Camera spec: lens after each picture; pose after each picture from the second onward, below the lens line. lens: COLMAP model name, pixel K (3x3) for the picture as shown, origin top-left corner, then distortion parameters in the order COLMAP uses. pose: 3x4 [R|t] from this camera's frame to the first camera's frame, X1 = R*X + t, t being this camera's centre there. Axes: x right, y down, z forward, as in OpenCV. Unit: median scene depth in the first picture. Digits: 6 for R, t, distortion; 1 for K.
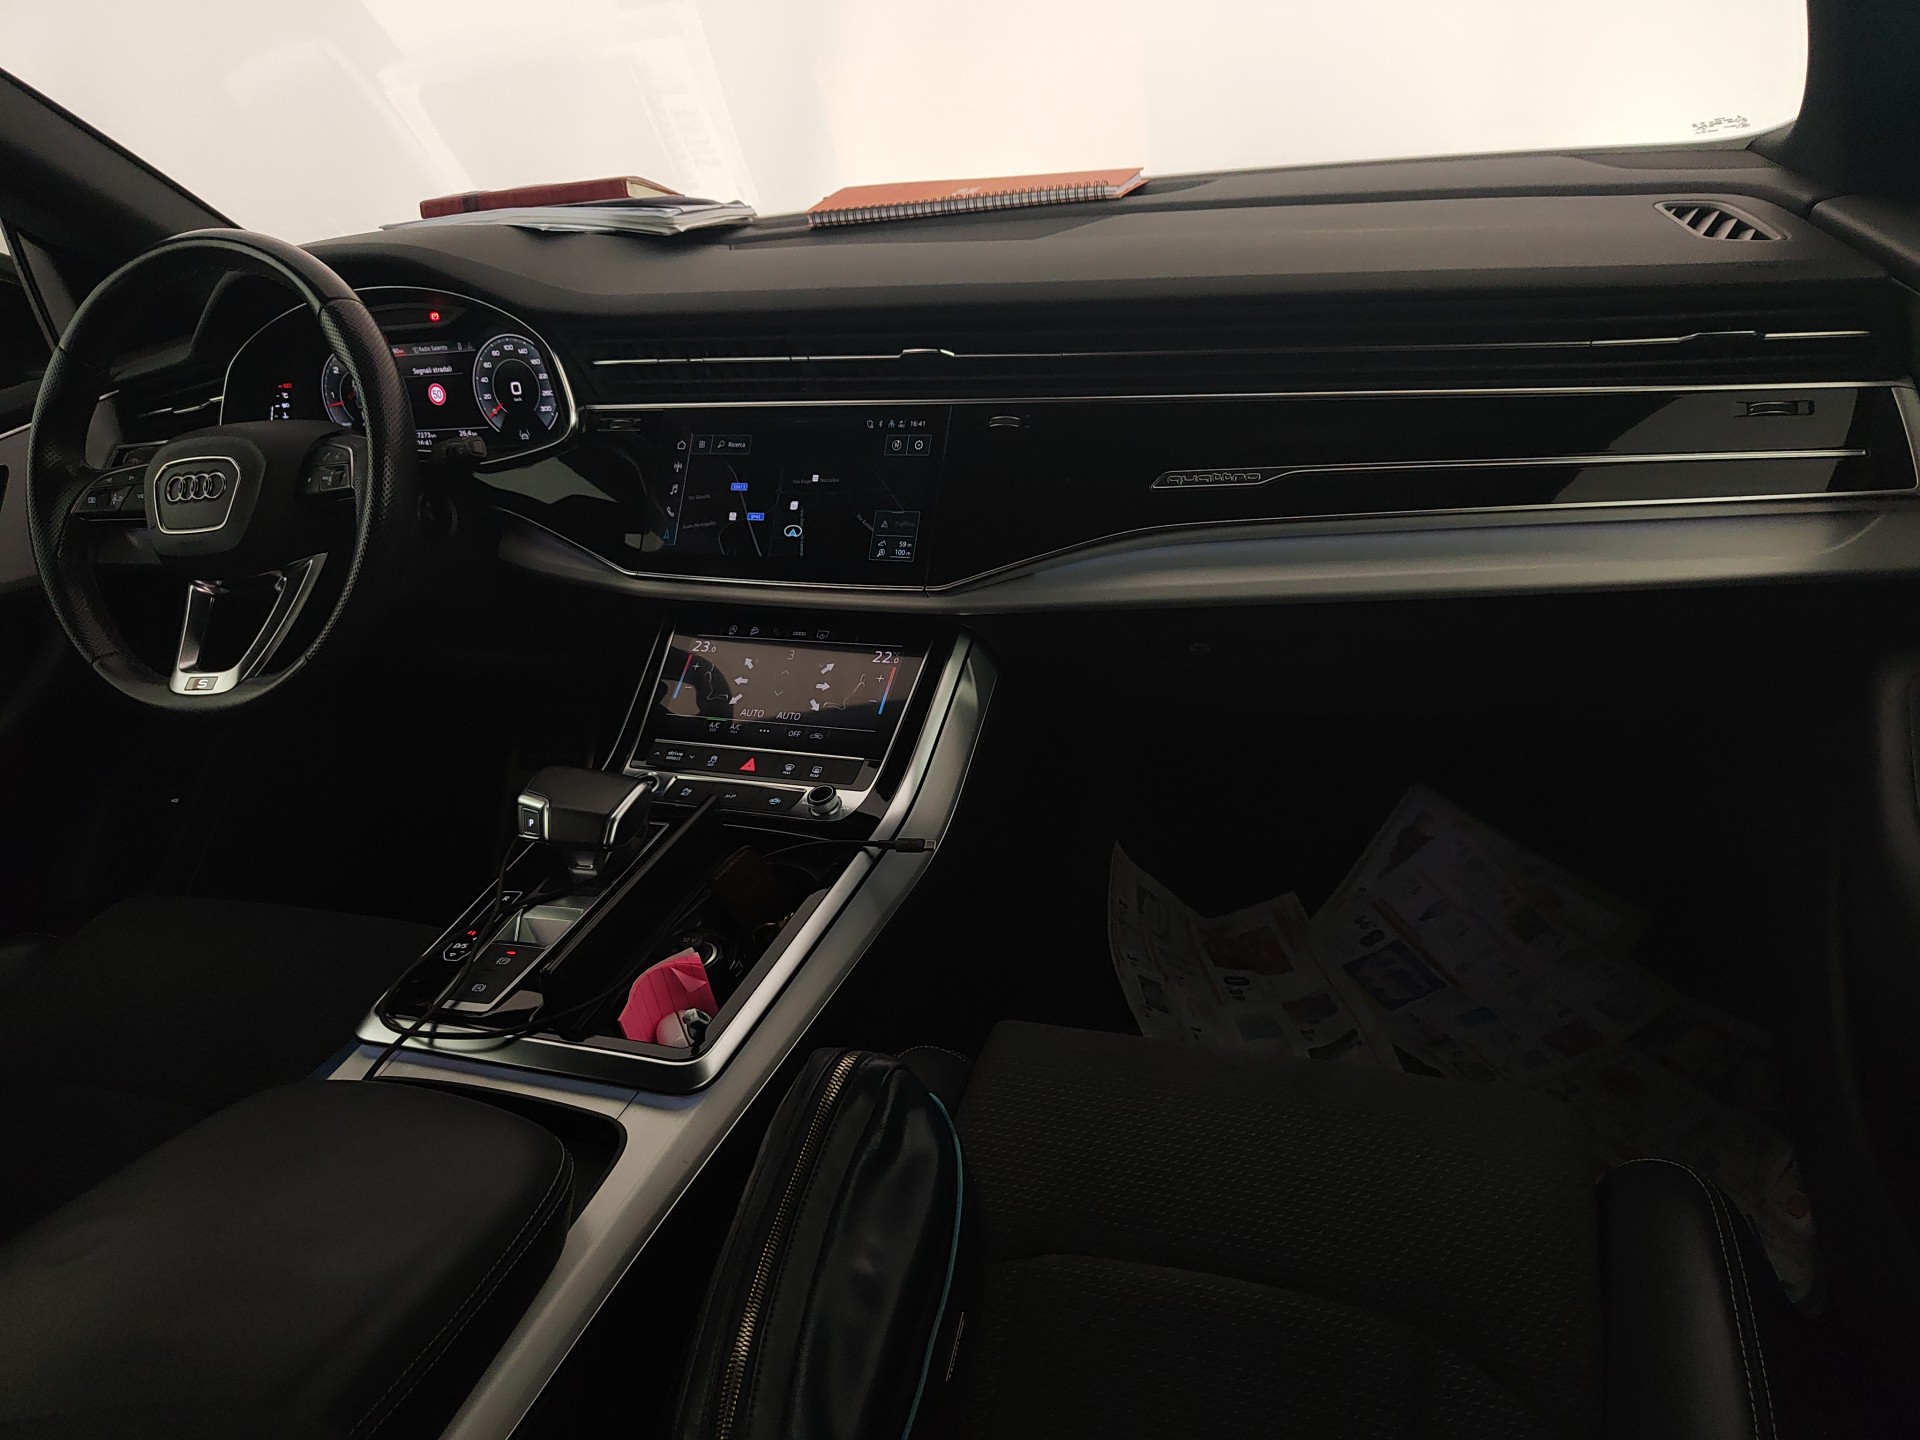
lens RADIAL K [[1326.9, 0, 1013.0], [0, 1326.9, 747.1], [0, 0, 1]] dist [-0.010540, 0.007025]
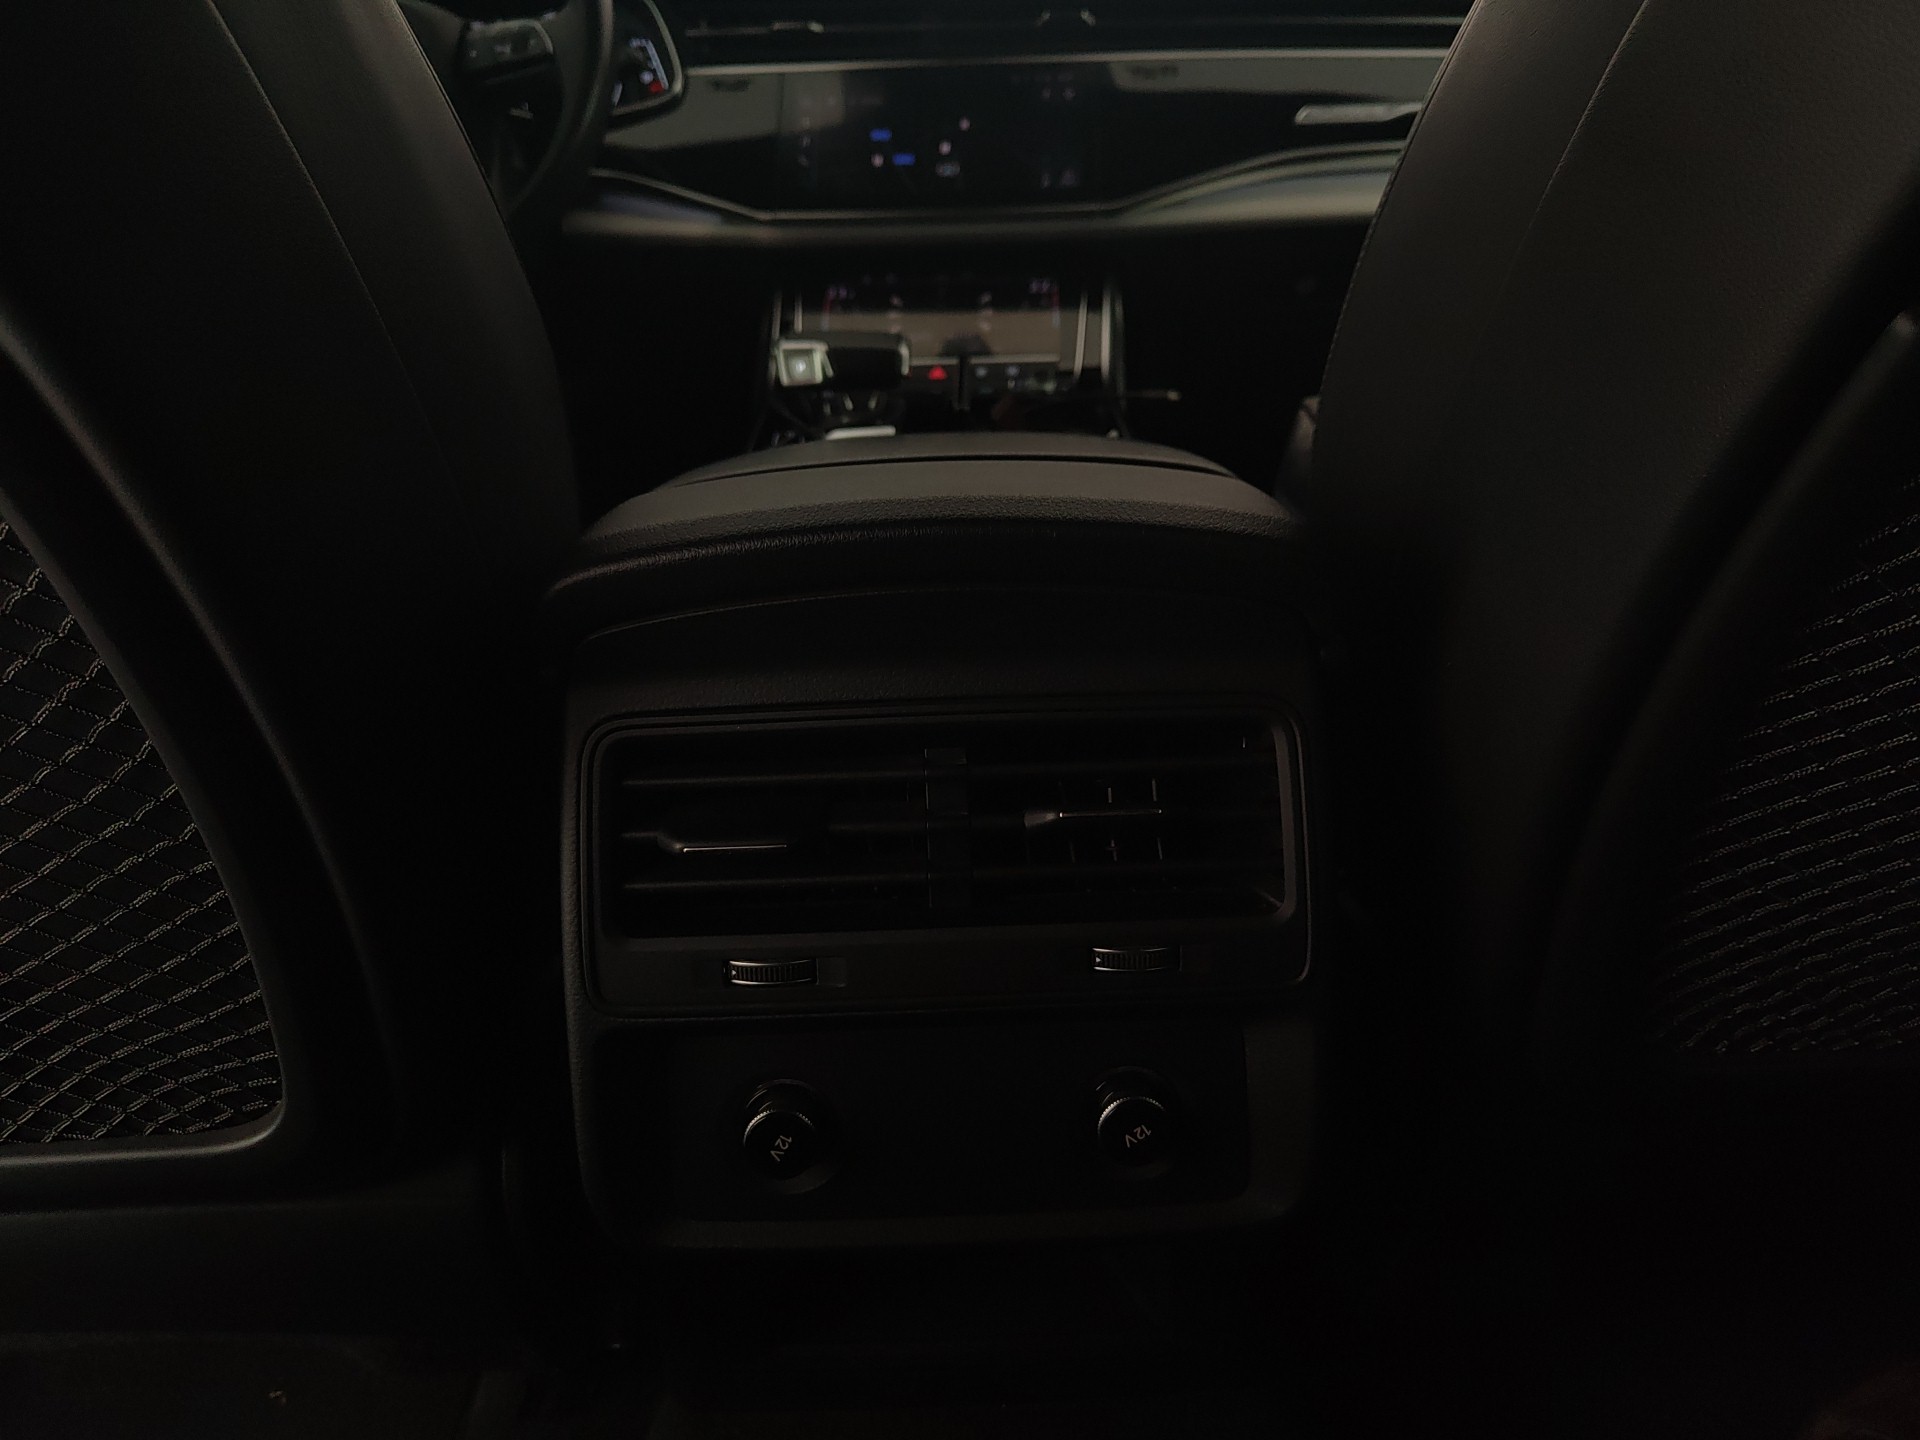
lens RADIAL K [[1326.9, 0, 957.2], [0, 1326.9, 724.4], [0, 0, 1]] dist [-0.010540, 0.007025]
pose [[0.938894, -0.039756, 0.341903, -0.515212], [0.085095, 0.989284, -0.118646, 0.384746], [-0.333523, 0.140491, 0.932215, 0.069759]]
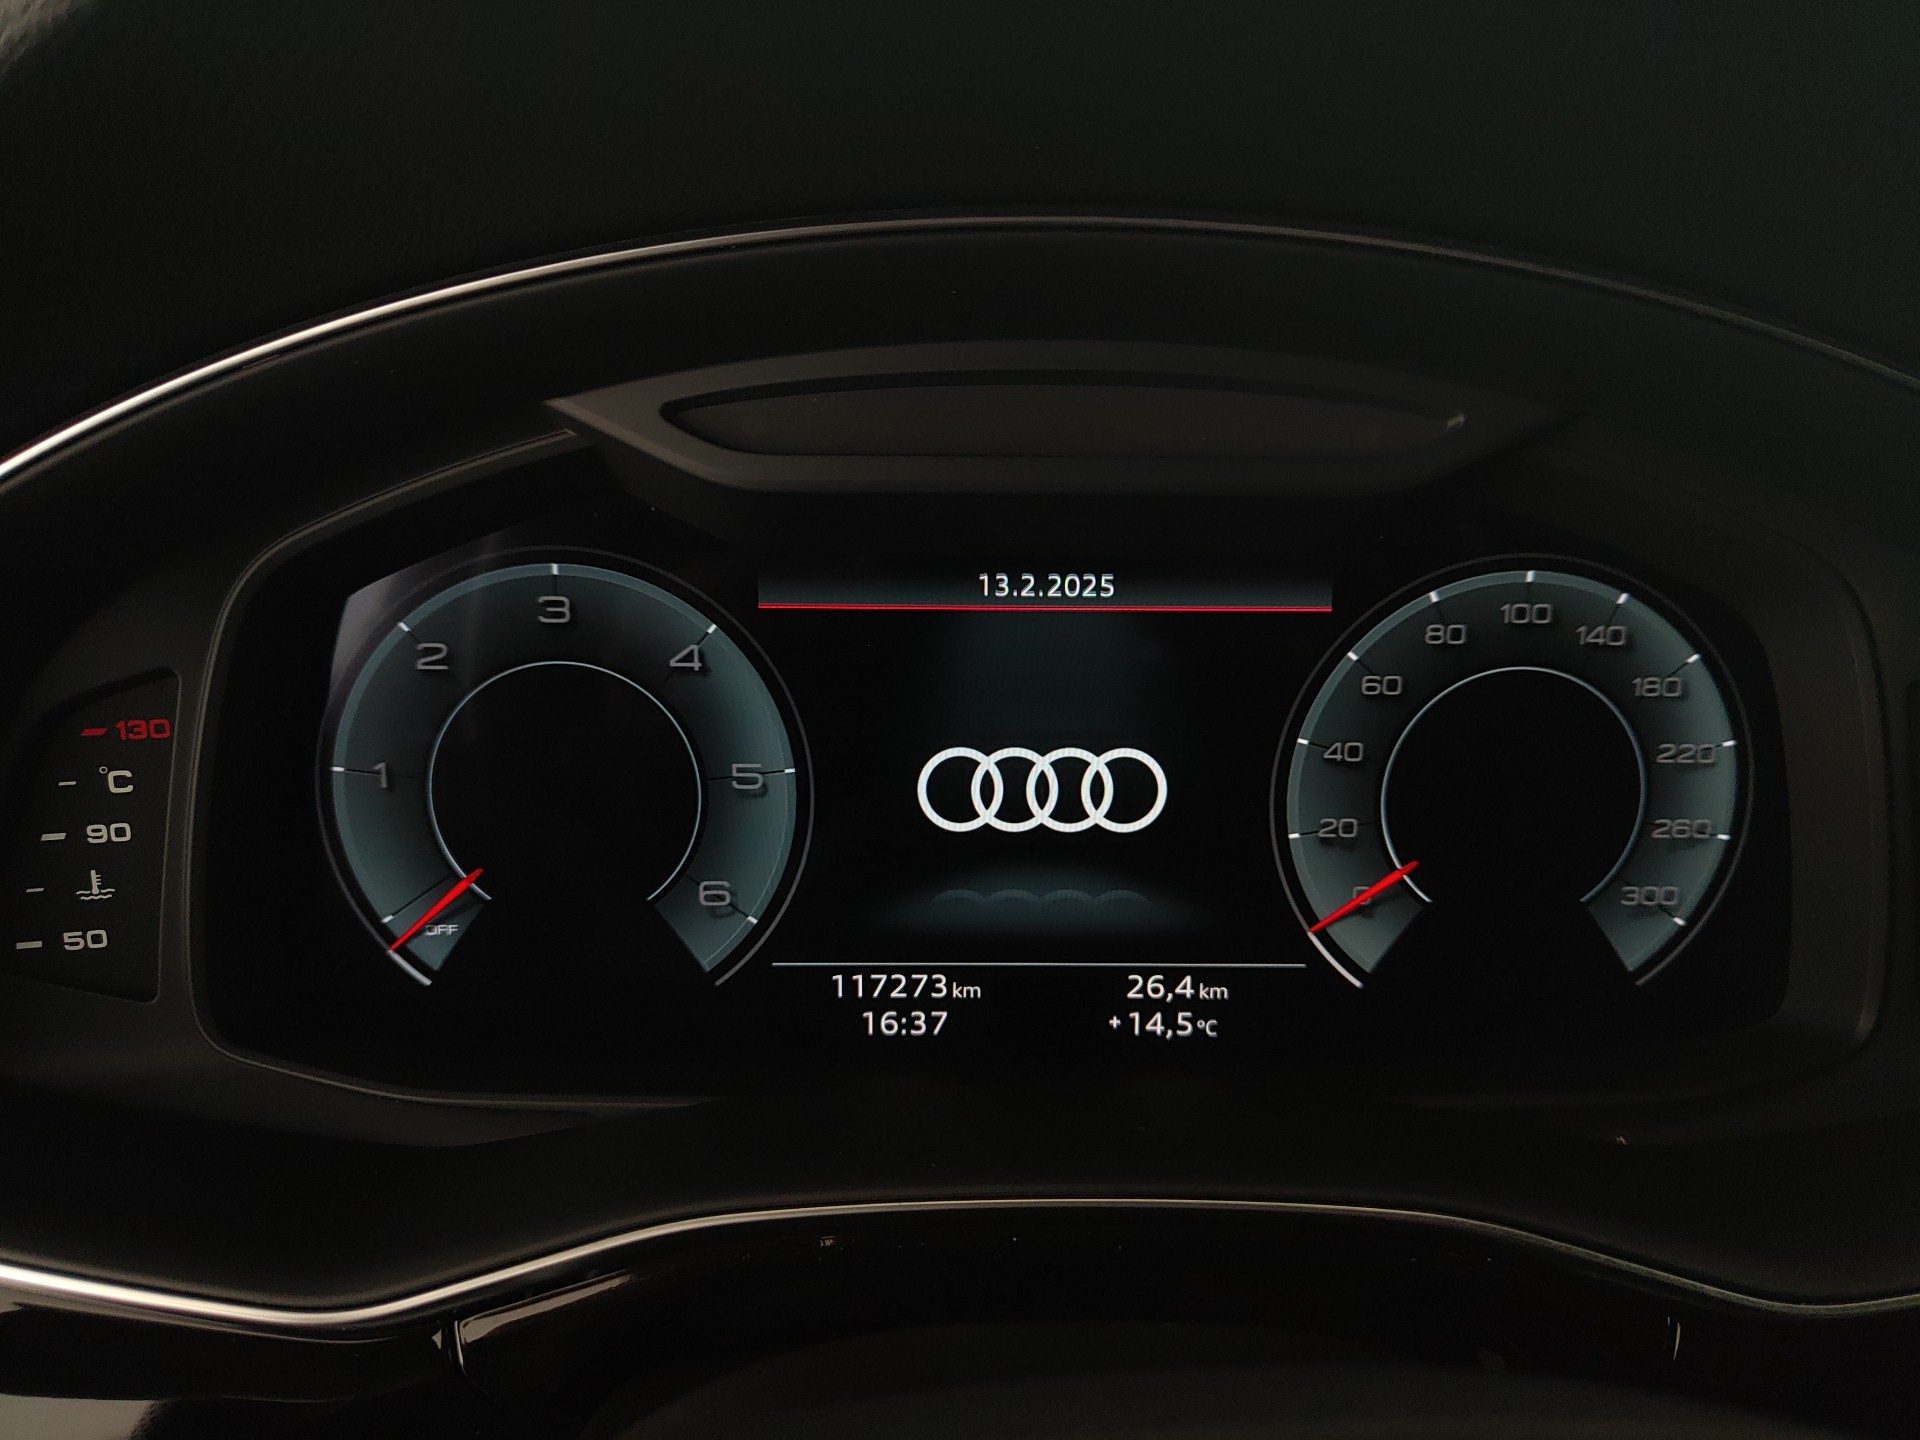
lens RADIAL K [[1326.9, 0, 954.4], [0, 1326.9, 708.5], [0, 0, 1]] dist [-0.010540, 0.007025]
pose [[0.932718, 0.024528, 0.359772, -0.600881], [0.044830, 0.982057, -0.183178, -0.280351], [-0.357810, 0.186982, 0.914882, 0.936133]]
